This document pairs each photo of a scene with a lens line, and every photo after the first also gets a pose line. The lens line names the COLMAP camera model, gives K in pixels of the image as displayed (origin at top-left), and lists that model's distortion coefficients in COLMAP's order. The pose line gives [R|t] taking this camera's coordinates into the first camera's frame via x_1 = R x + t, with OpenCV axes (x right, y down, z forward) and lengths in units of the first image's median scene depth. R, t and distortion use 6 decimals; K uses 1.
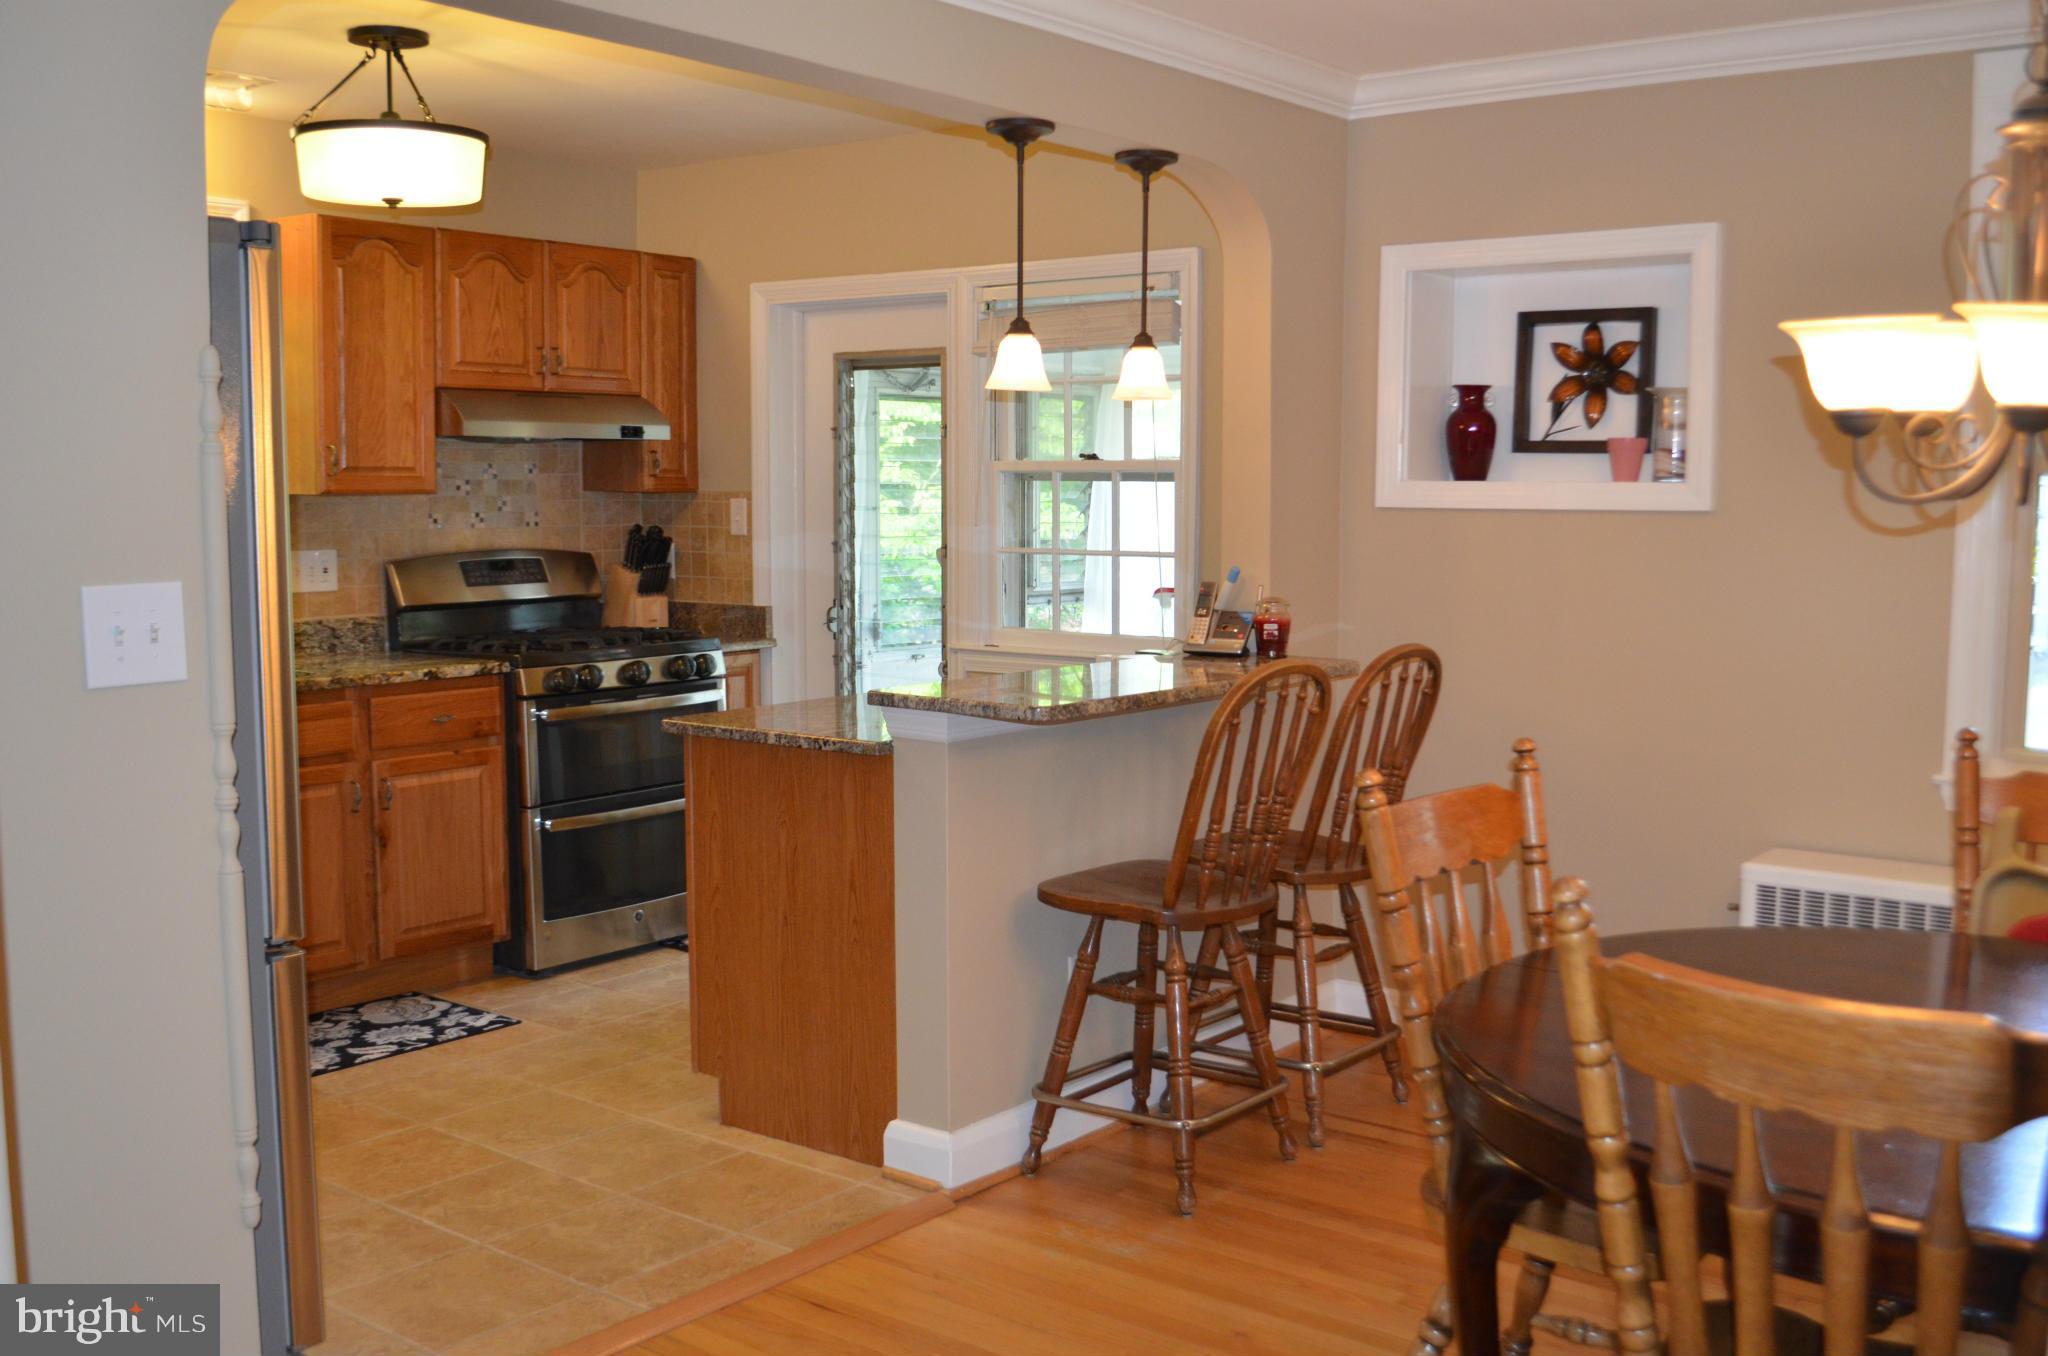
lens RADIAL K [[1953.6, 0, 1056.0], [0, 1953.6, 678.4], [0, 0, 1]] dist [-0.055901, 0.006022]
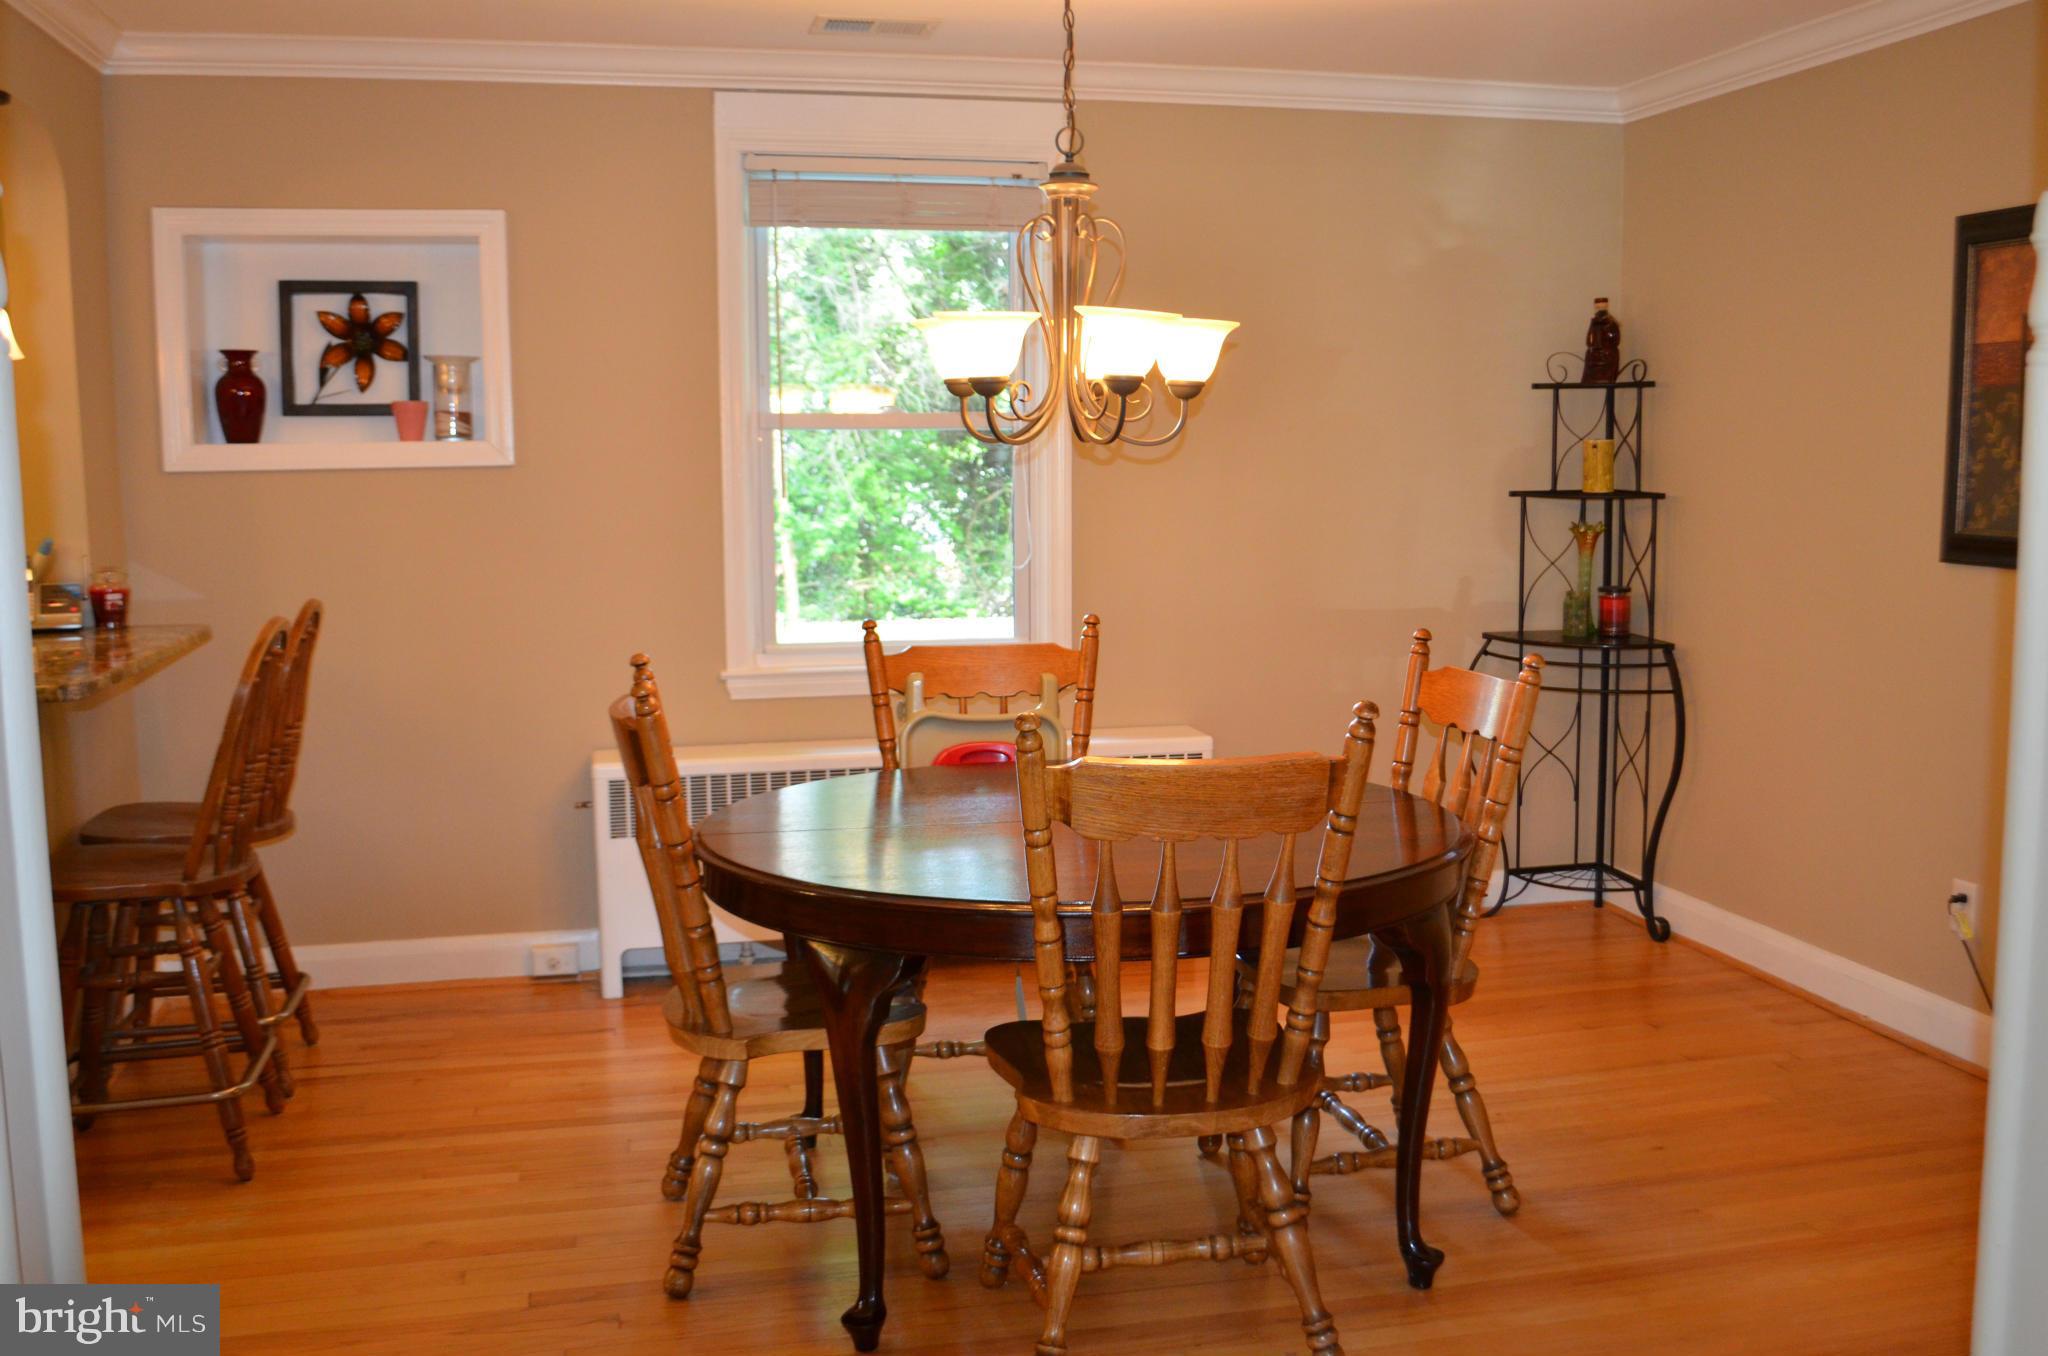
lens RADIAL K [[1904.1, 0, 1081.9], [0, 1904.1, 677.4], [0, 0, 1]] dist [-0.070368, 0.007924]
pose [[0.624934, -0.103123, 0.773836, -0.282099], [0.088515, 0.994205, 0.061008, -0.000764], [-0.775643, 0.030370, 0.630441, 0.041504]]
